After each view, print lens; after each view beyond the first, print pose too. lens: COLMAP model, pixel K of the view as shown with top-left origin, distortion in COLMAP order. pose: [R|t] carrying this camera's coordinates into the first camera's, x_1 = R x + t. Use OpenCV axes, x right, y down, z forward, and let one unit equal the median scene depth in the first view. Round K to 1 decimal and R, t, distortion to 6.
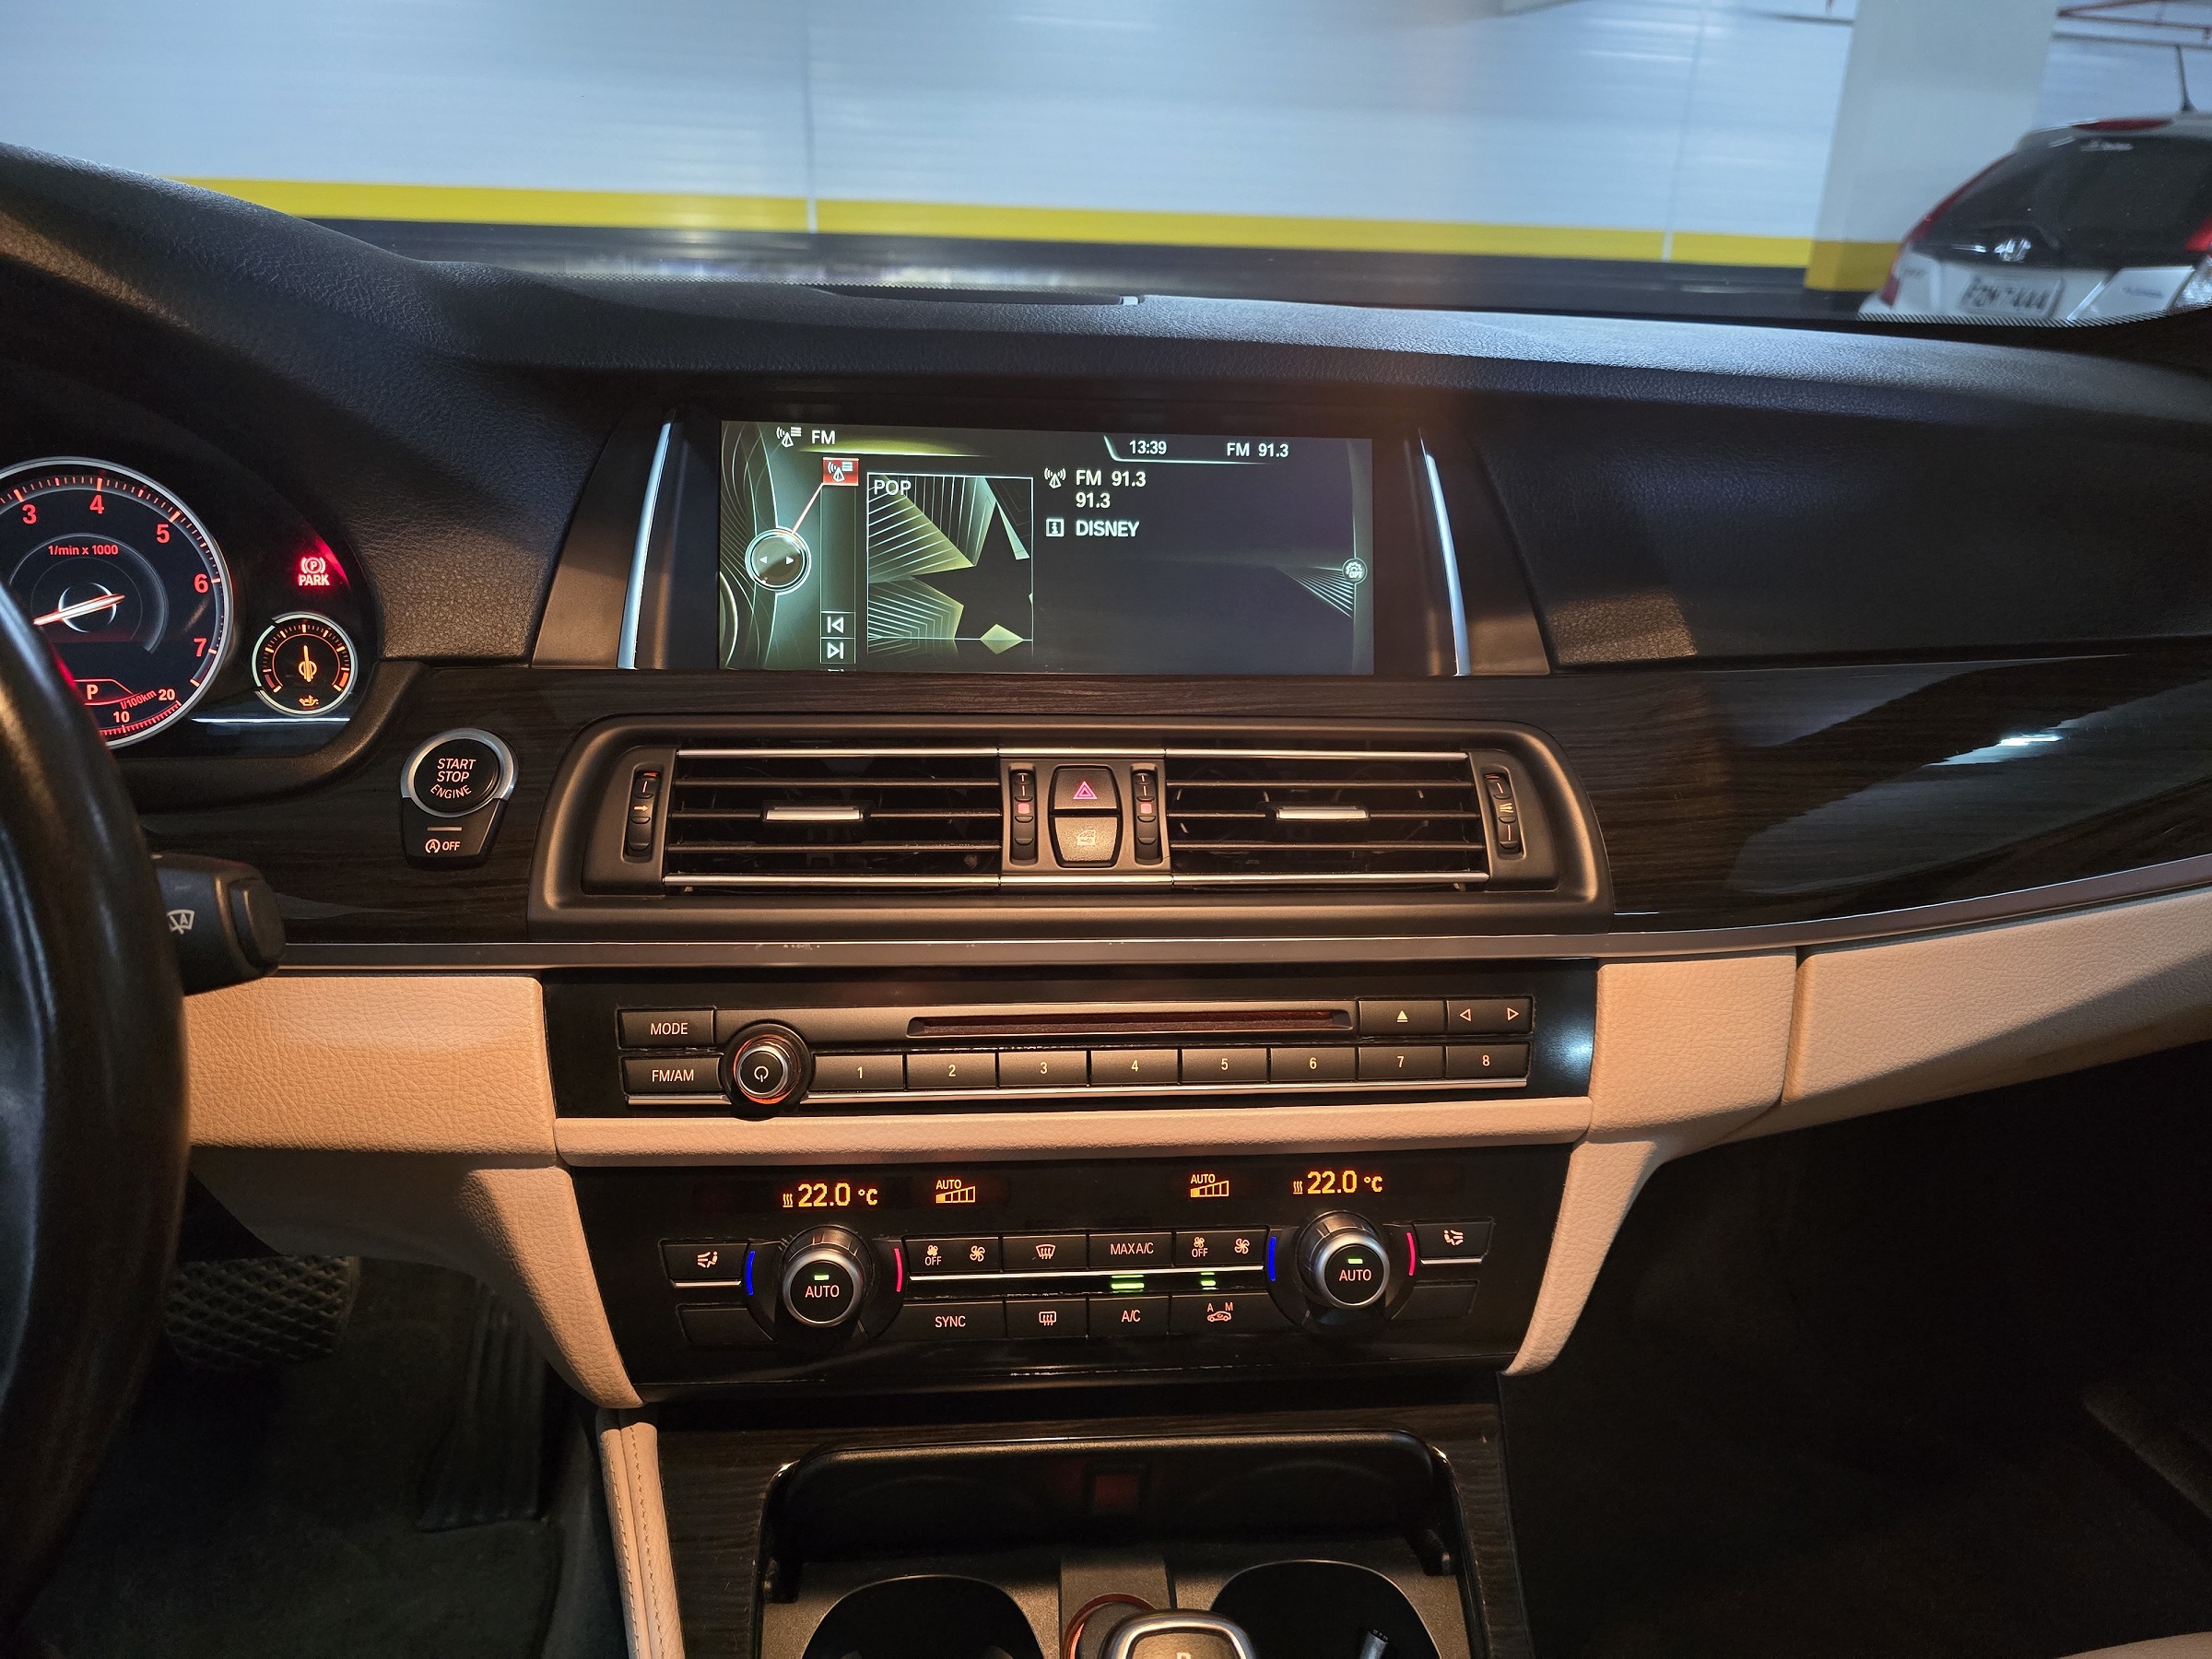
lens RADIAL K [[1519.4, 0, 1106.0], [0, 1519.4, 829.5], [0, 0, 1]] dist [0.061354, -0.085336]
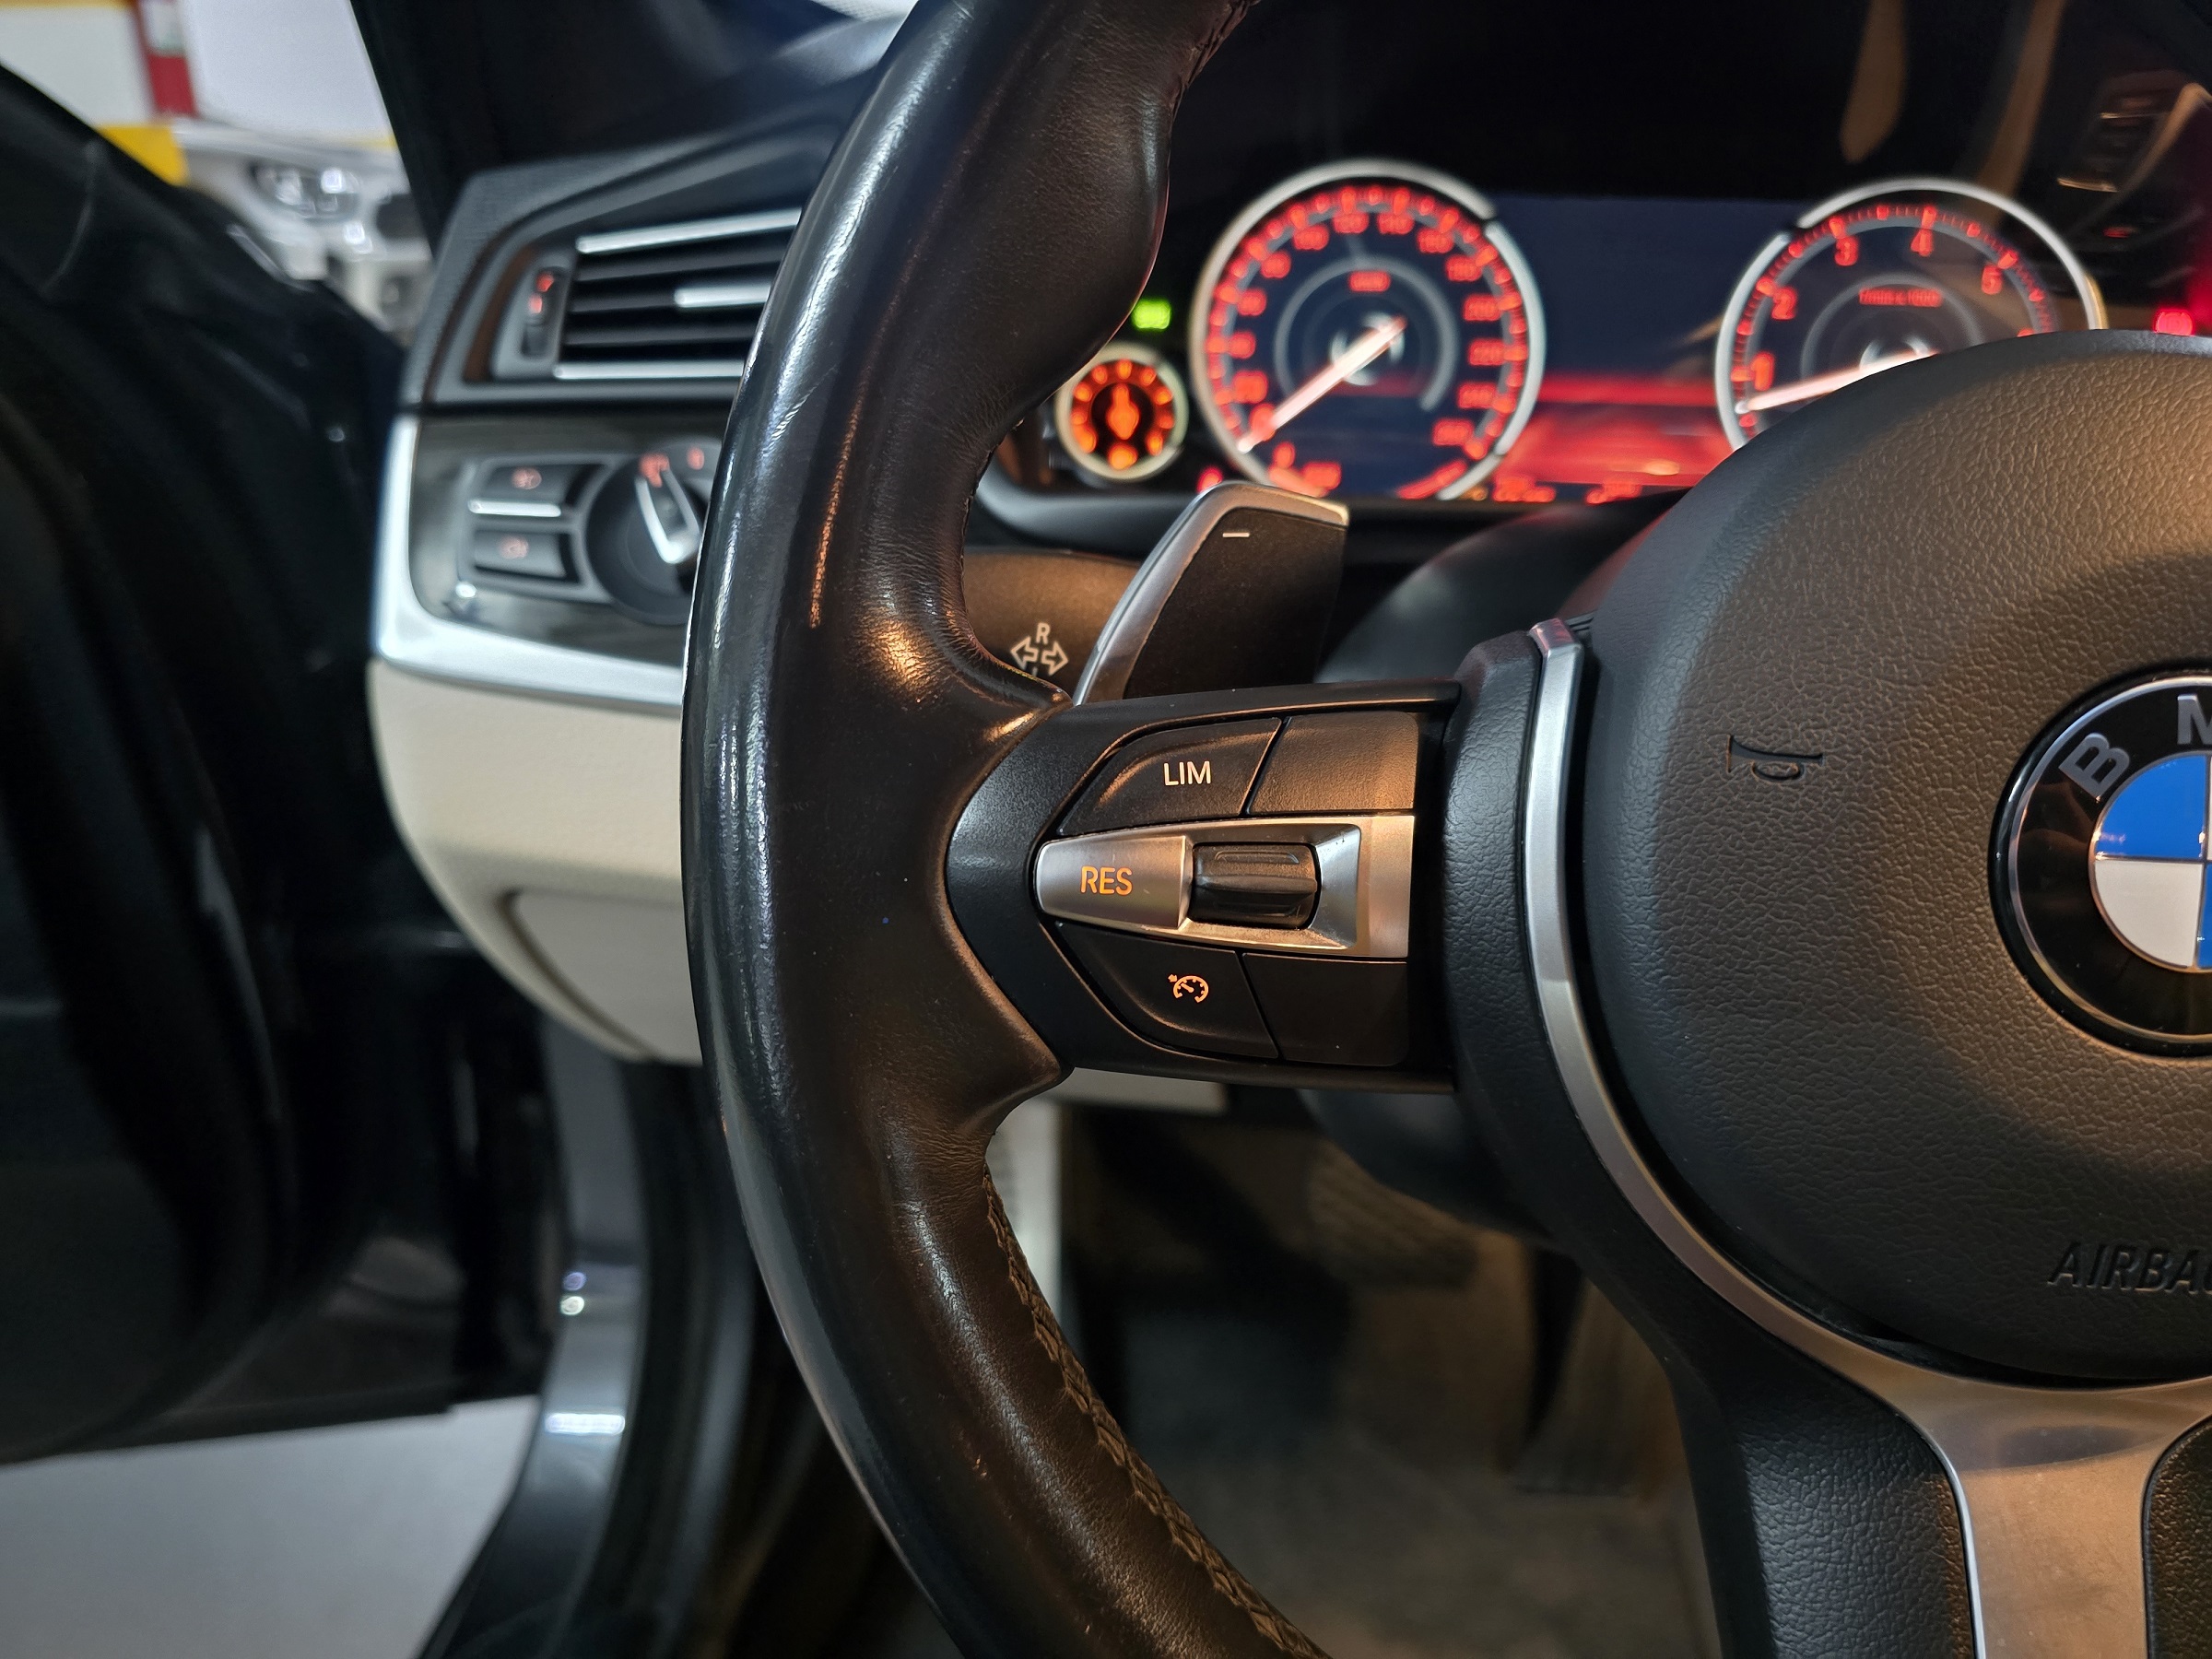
lens RADIAL K [[1596.6, 0, 1151.1], [0, 1596.6, 797.8], [0, 0, 1]] dist [0.057598, -0.110268]
pose [[0.966365, 0.086109, -0.242331, -0.853440], [-0.088997, 0.996031, -0.000972, 0.126452], [0.241285, 0.022506, 0.970193, 0.075067]]
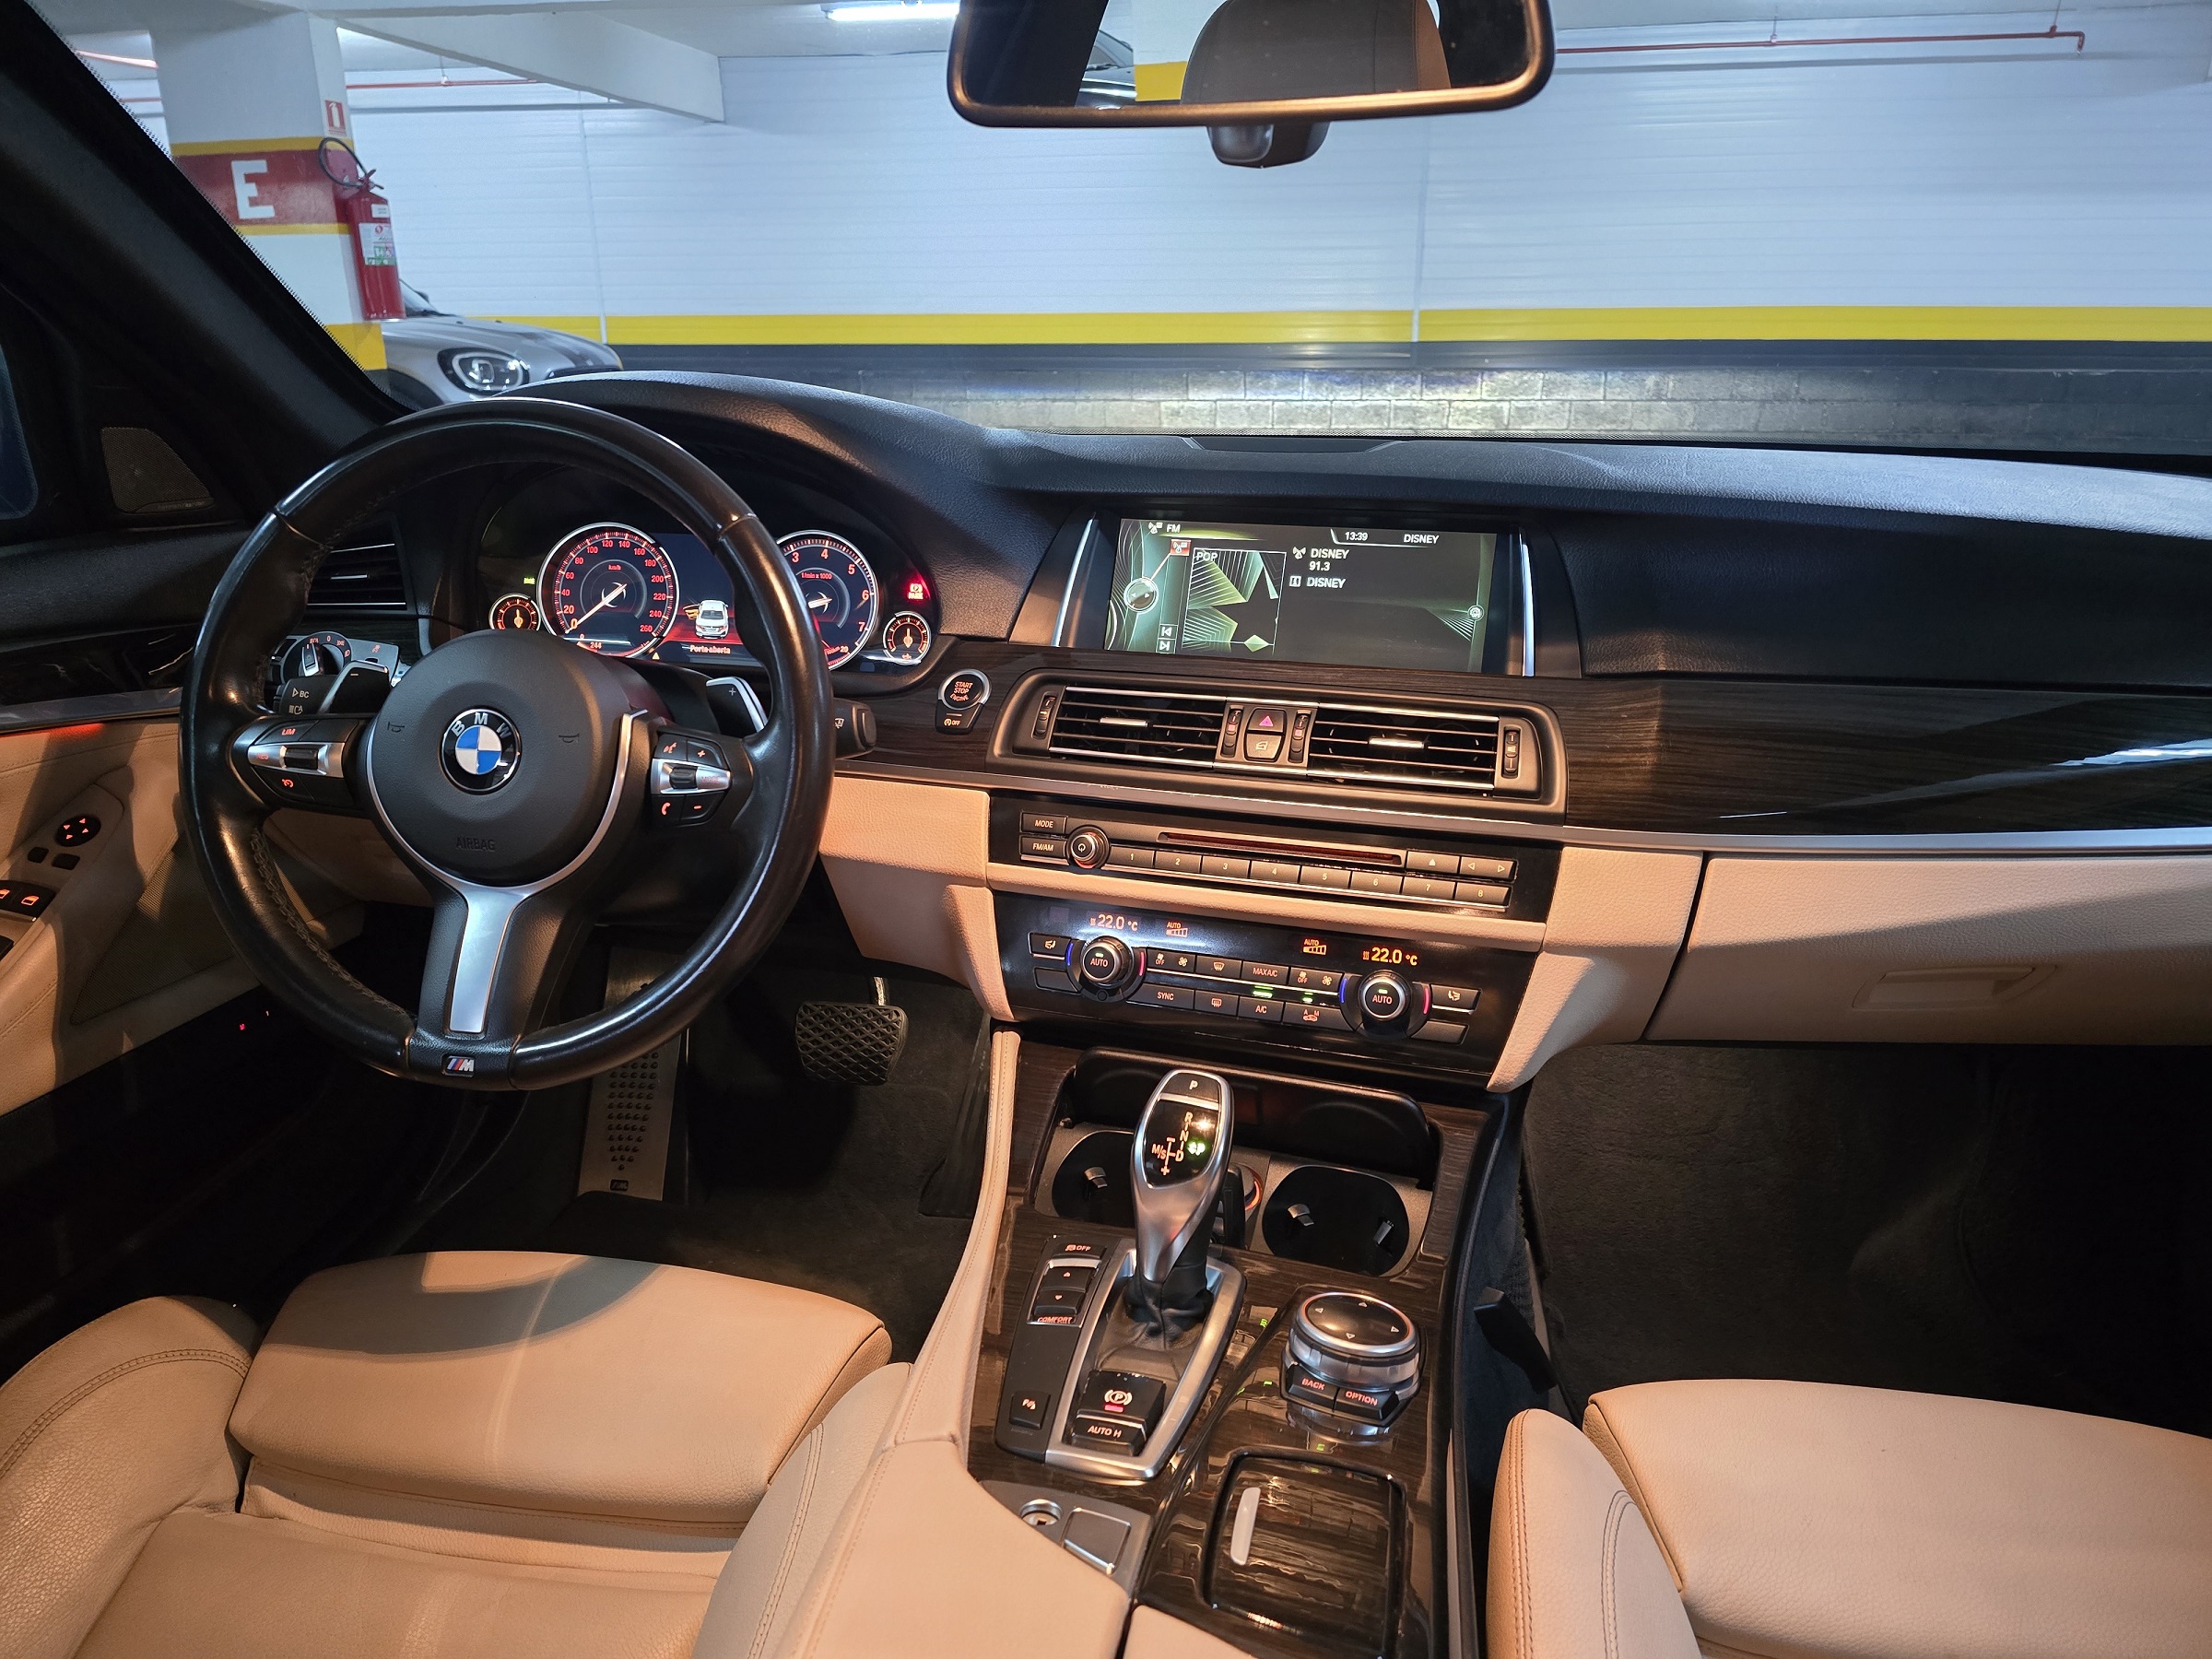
lens RADIAL K [[1487.8, 0, 1101.0], [0, 1487.8, 830.7], [0, 0, 1]] dist [0.132898, -0.189103]
pose [[0.927227, 0.092961, -0.362779, 0.452678], [-0.111042, 0.993385, -0.029259, 0.175927], [0.357659, 0.067414, 0.931416, -0.719677]]
